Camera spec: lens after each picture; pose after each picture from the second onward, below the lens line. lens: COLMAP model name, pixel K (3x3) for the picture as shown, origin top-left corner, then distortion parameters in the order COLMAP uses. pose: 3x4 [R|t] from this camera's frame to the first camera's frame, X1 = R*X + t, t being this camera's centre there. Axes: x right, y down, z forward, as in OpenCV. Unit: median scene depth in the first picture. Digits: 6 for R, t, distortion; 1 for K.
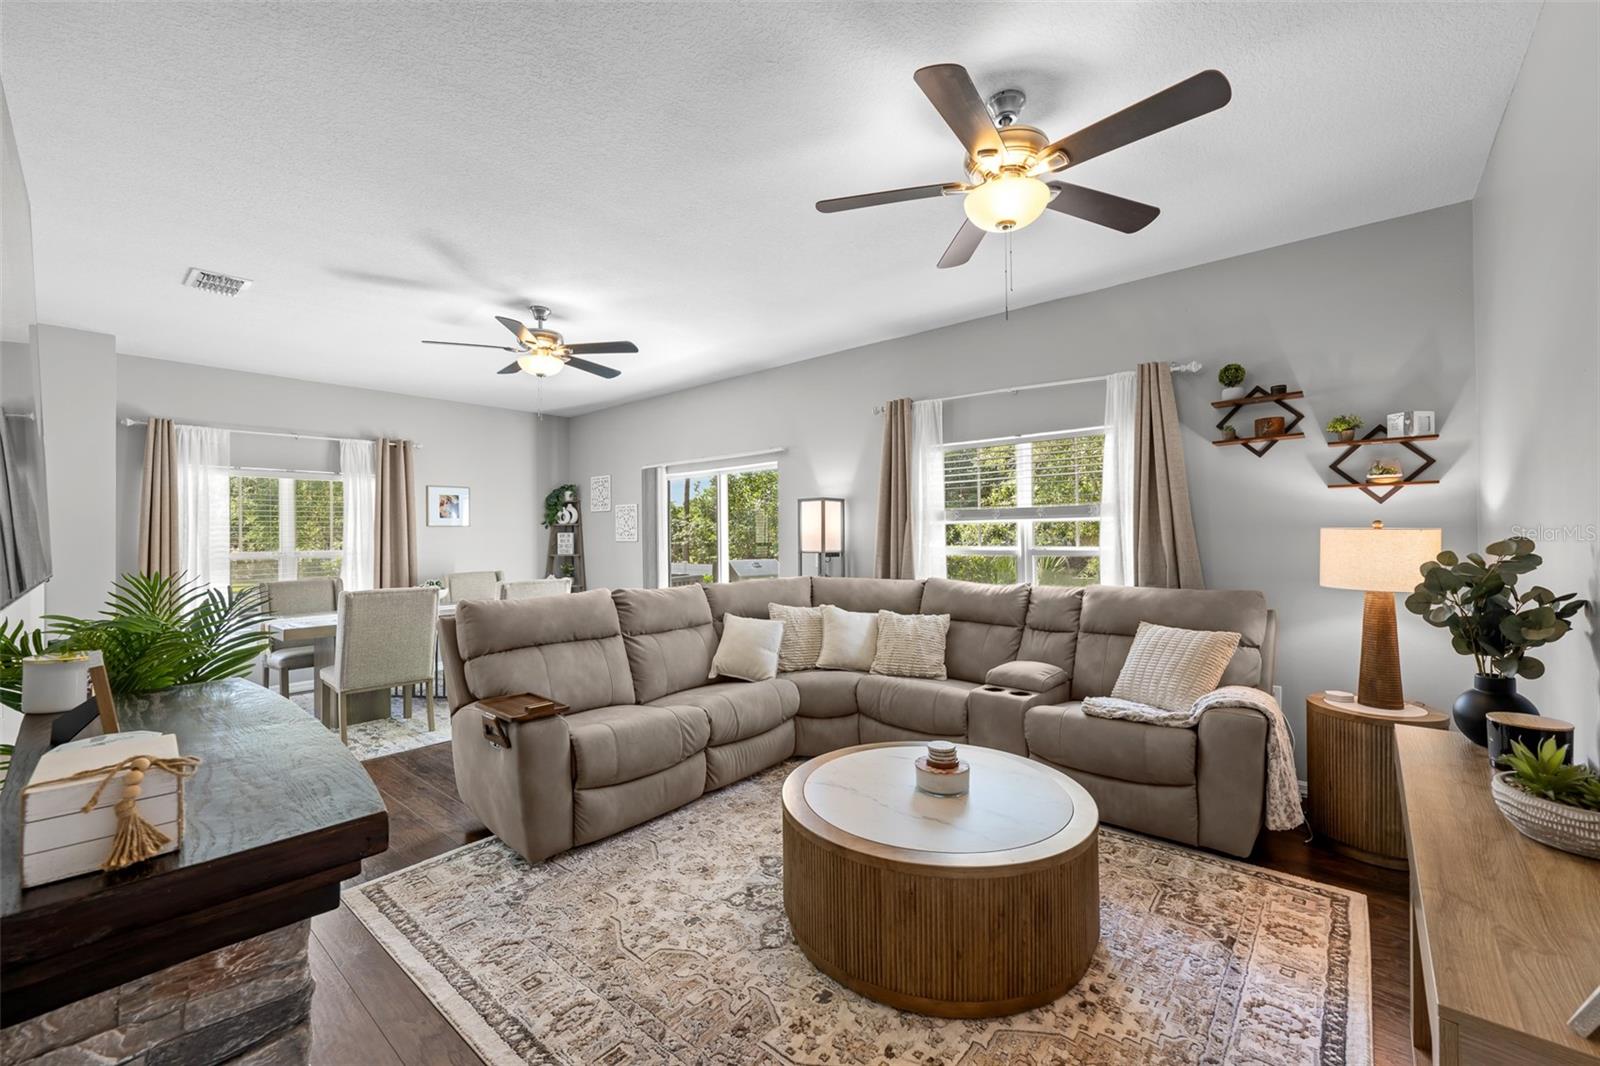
lens RADIAL K [[644.2, 0, 799.4], [0, 644.2, 531.1], [0, 0, 1]] dist [-0.000241, -0.000284]
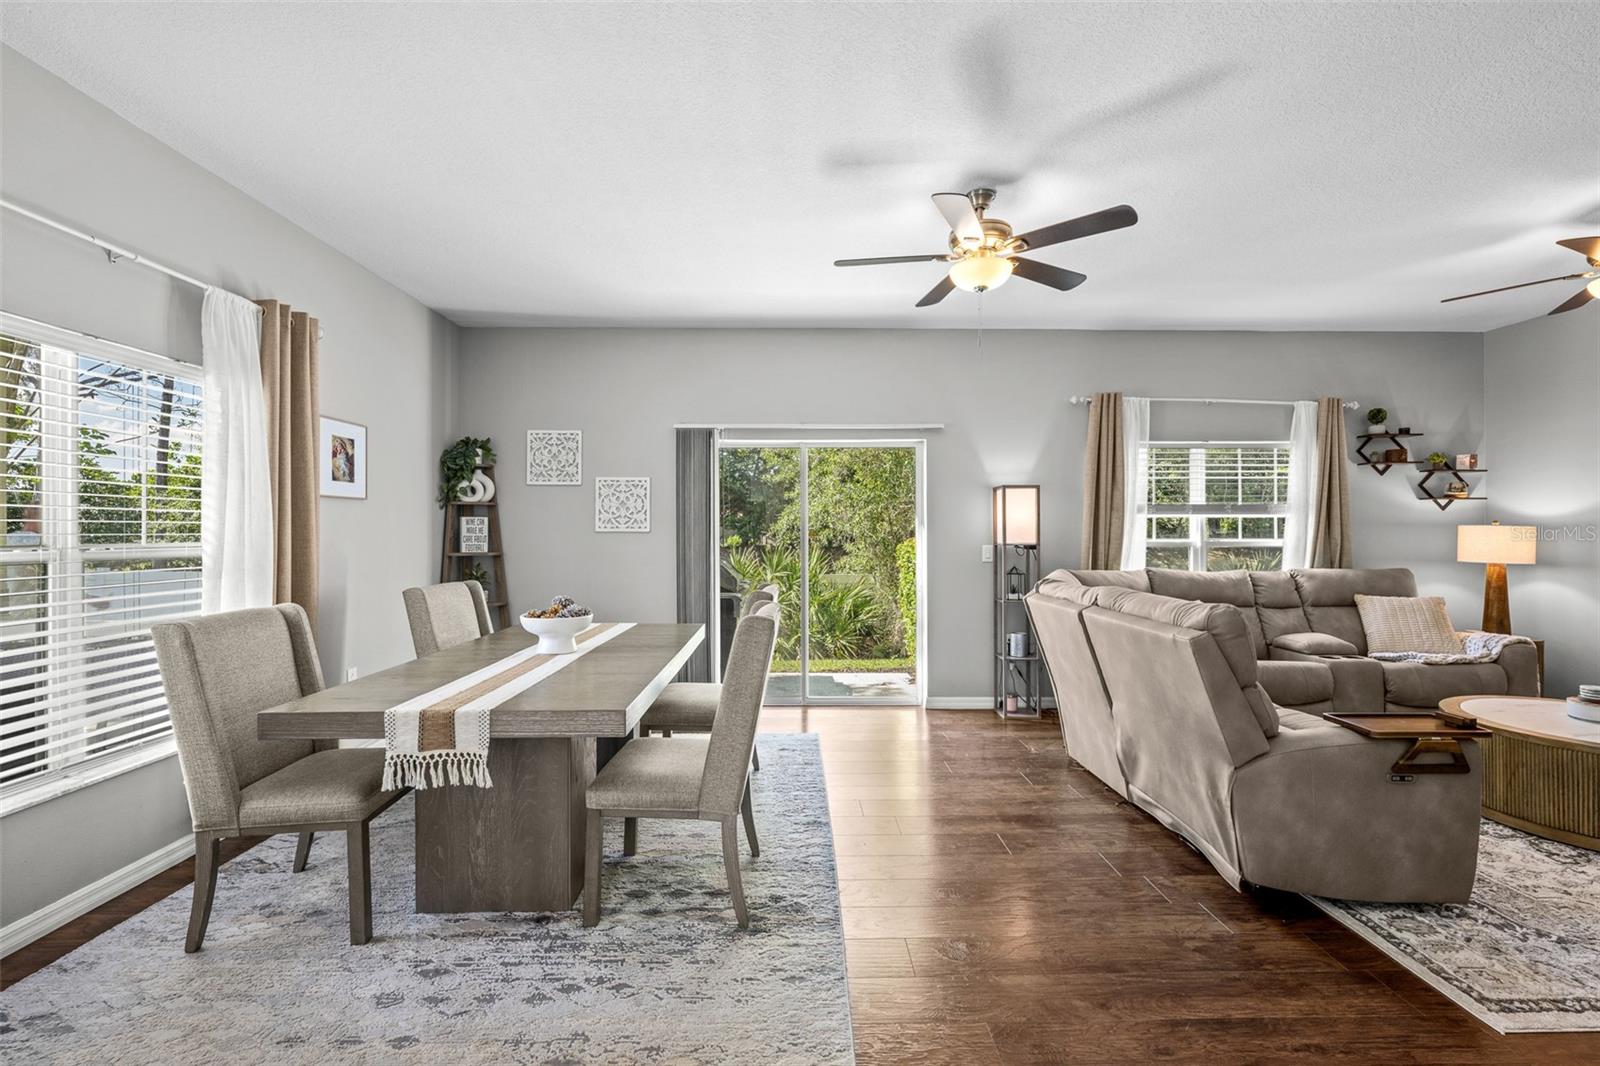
lens RADIAL K [[707.6, 0, 805.3], [0, 707.6, 526.4], [0, 0, 1]] dist [0.000640, 0.000038]
pose [[0.747691, 0.018286, 0.663795, -1.262229], [-0.013464, 0.999833, -0.012378, 0.034510], [-0.663910, 0.000318, 0.747812, 0.660213]]
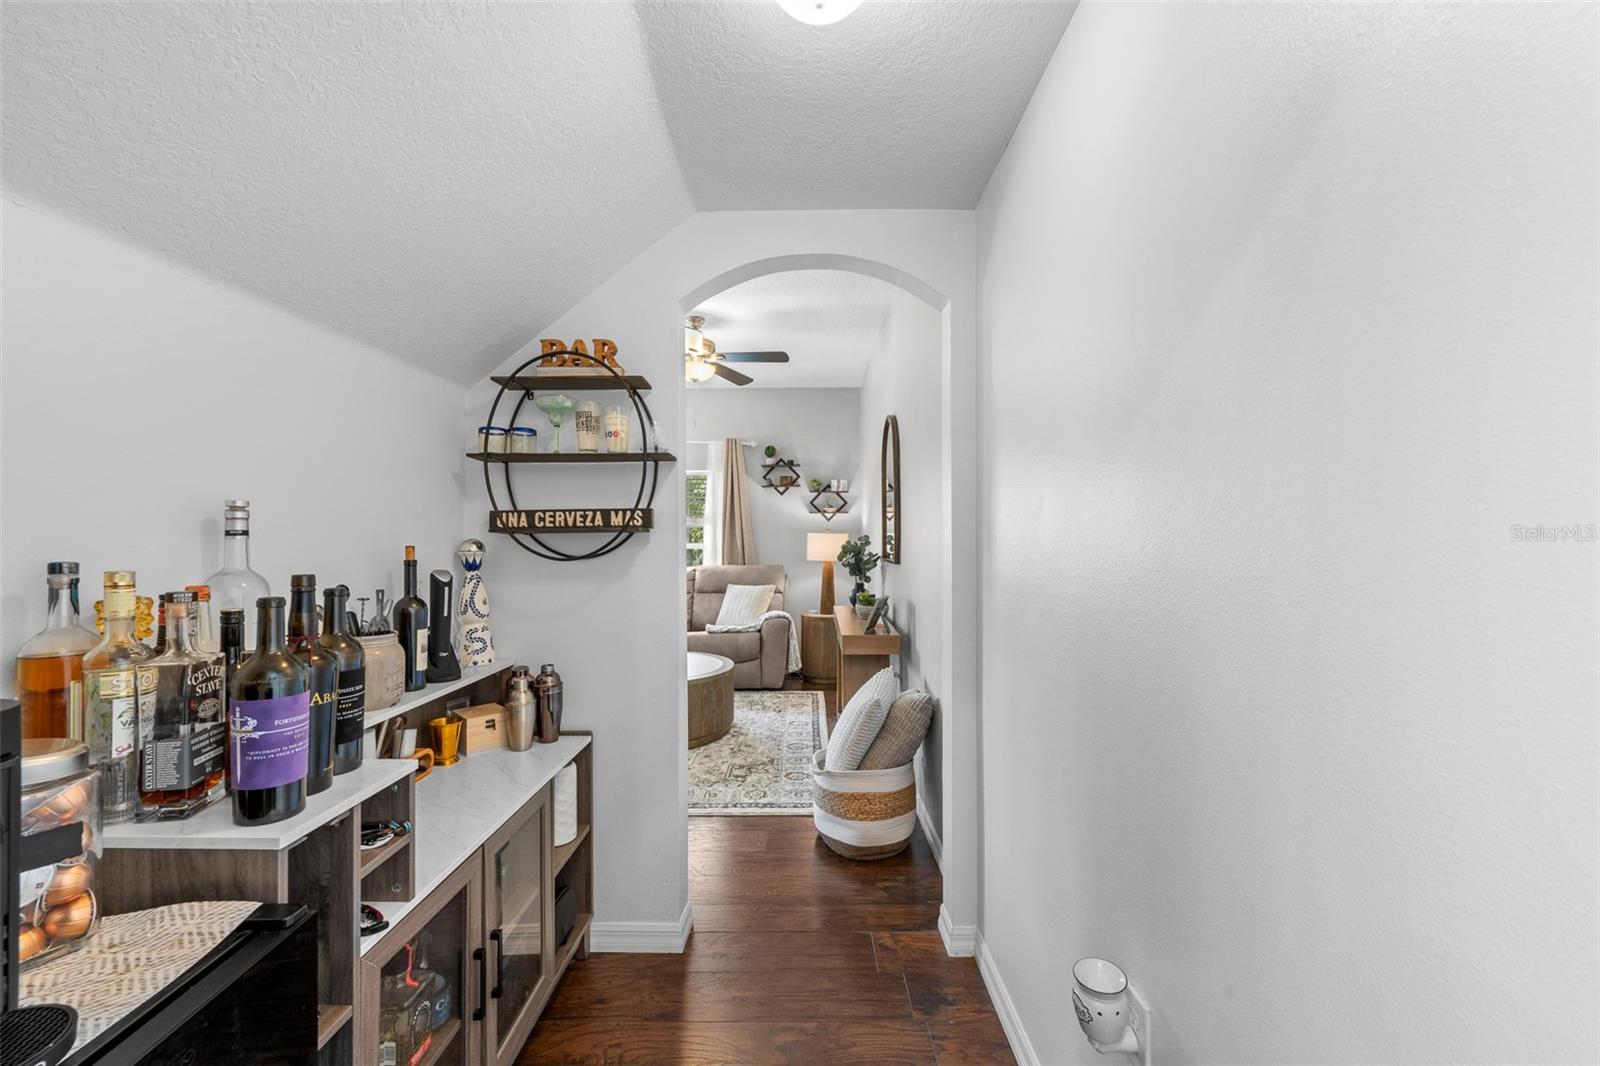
lens RADIAL K [[637.5, 0, 804.3], [0, 637.5, 537.9], [0, 0, 1]] dist [0.000716, 0.000242]
pose [[0.761454, 0.010205, 0.648138, -0.452529], [-0.010026, 0.999942, -0.003965, 0.017600], [-0.648141, -0.003479, 0.761512, -0.477874]]
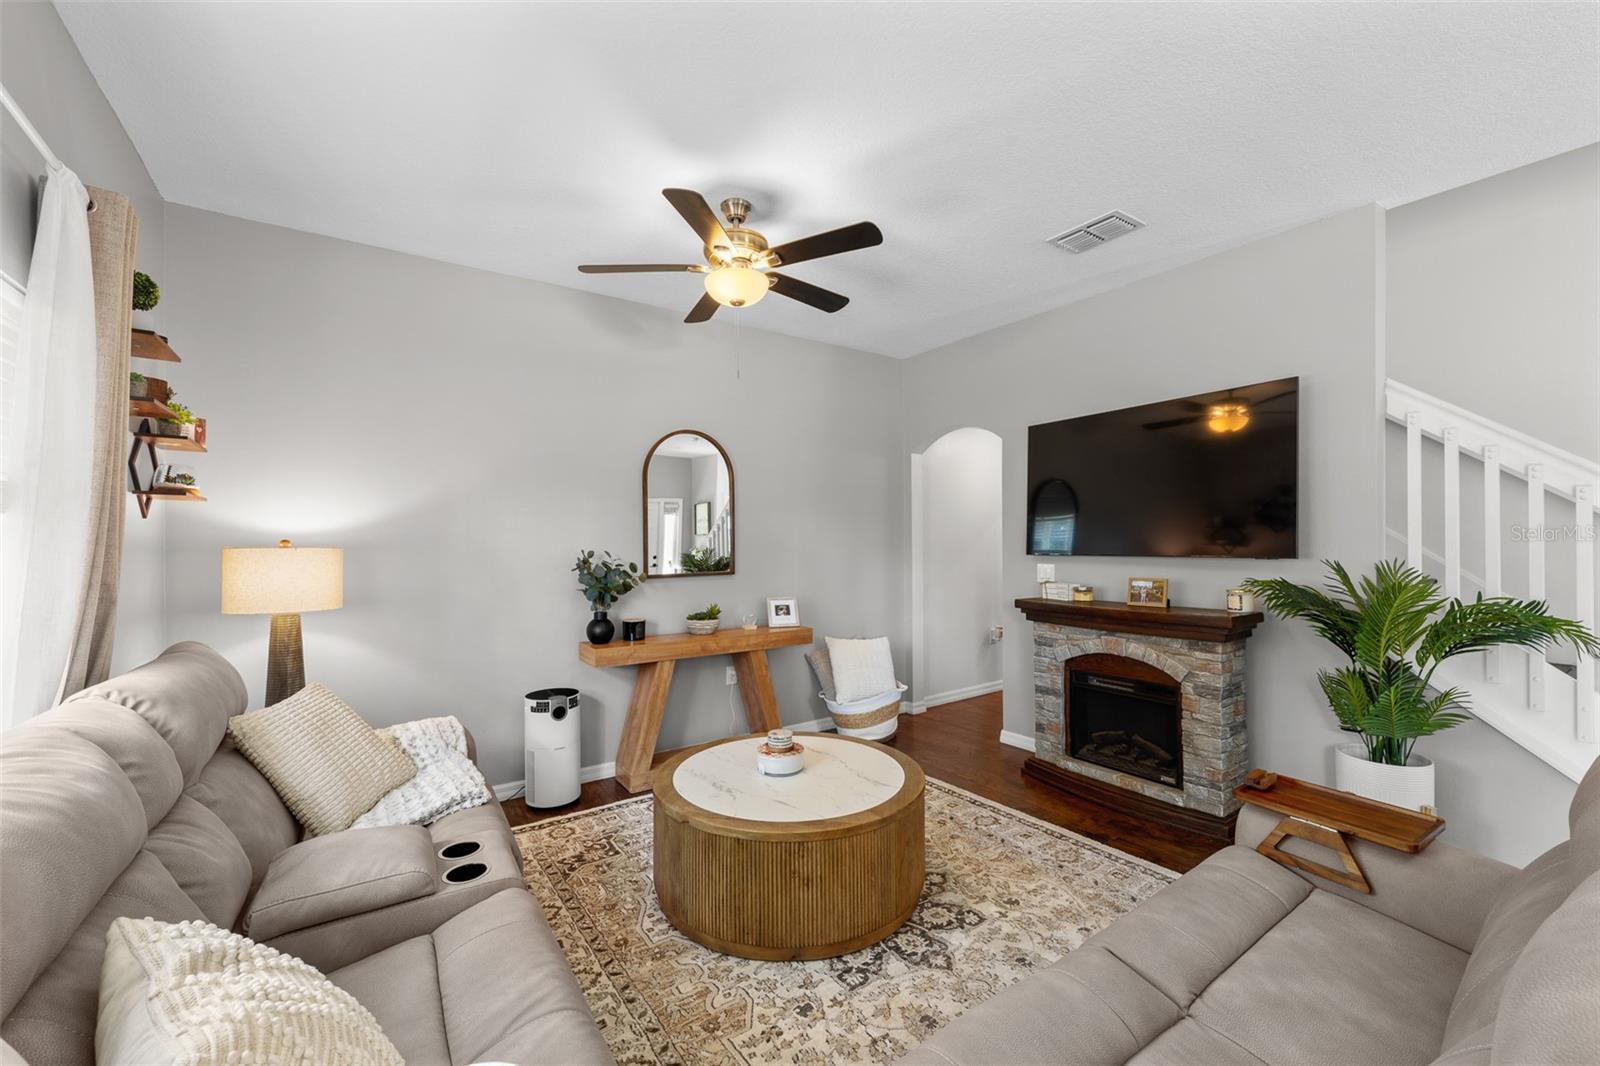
lens RADIAL K [[637.5, 0, 804.3], [0, 637.5, 537.9], [0, 0, 1]] dist [0.000716, 0.000242]
pose [[-0.966526, 0.020411, 0.255755, -0.075282], [0.016926, 0.999732, -0.015822, 0.008125], [-0.256009, -0.010963, -0.966612, 1.381143]]
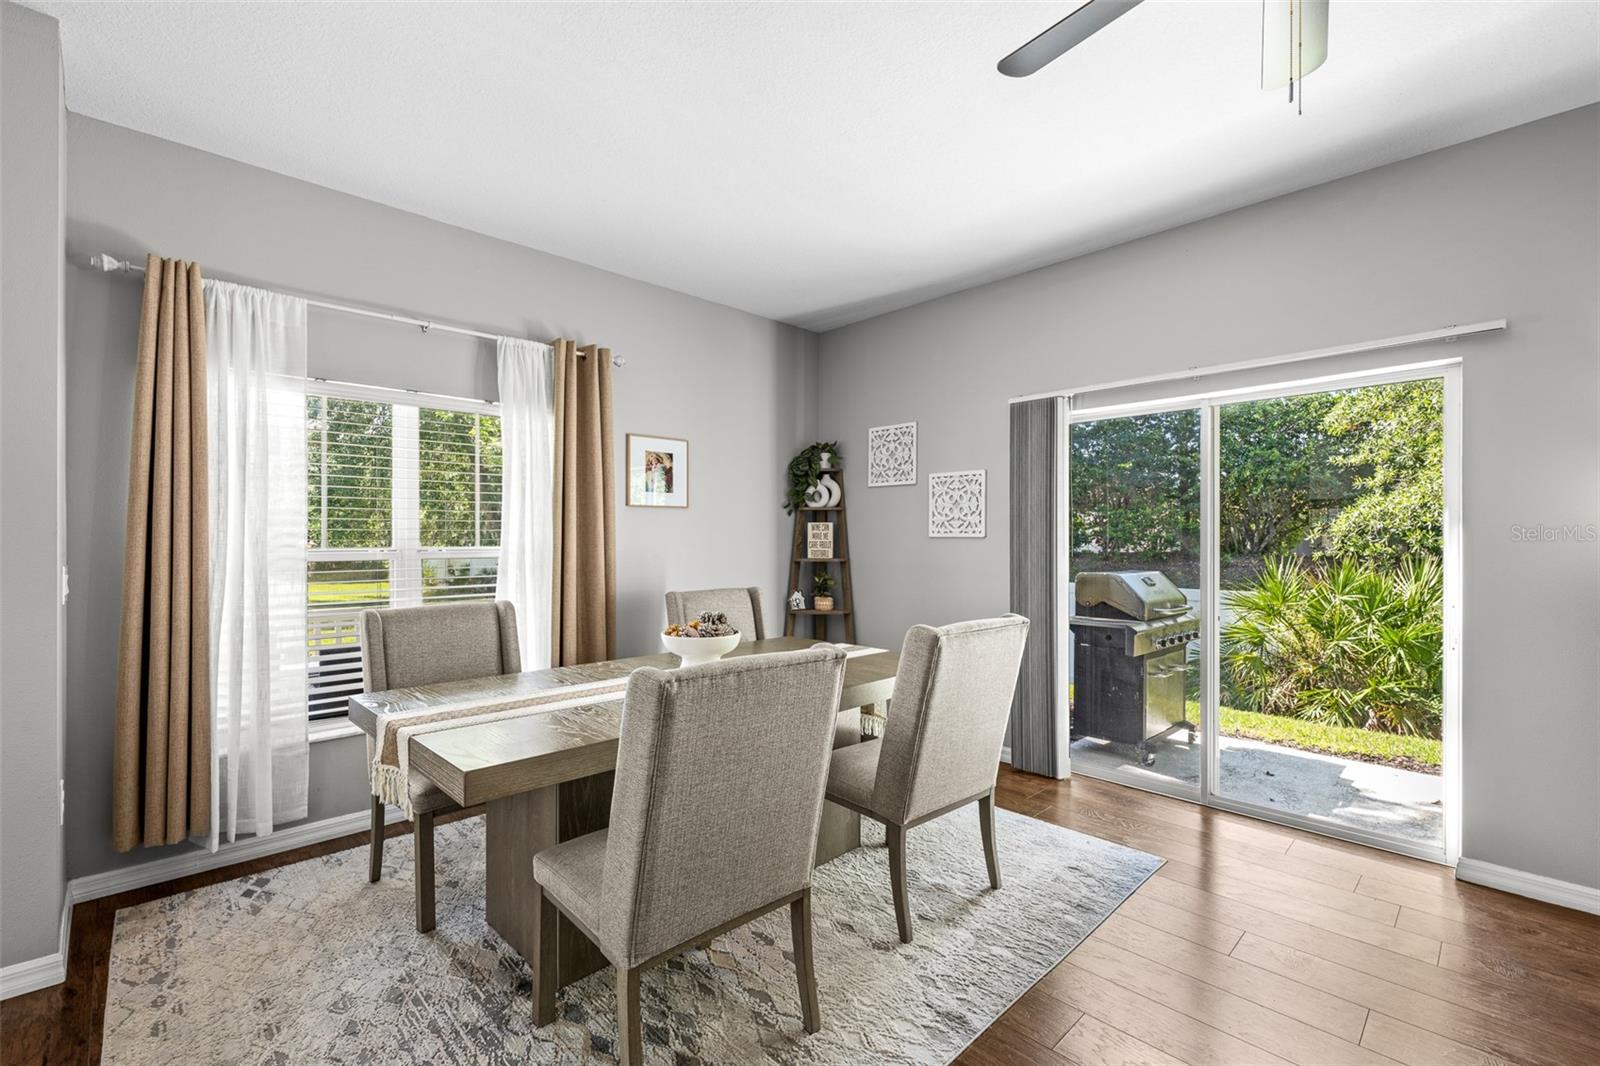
lens RADIAL K [[696.0, 0, 796.3], [0, 696.0, 537.6], [0, 0, 1]] dist [0.000274, 0.000205]
pose [[0.995386, 0.011709, -0.095232, -0.715859], [-0.011119, 0.999916, 0.006730, 0.028117], [0.095302, -0.005640, 0.995432, 0.786324]]
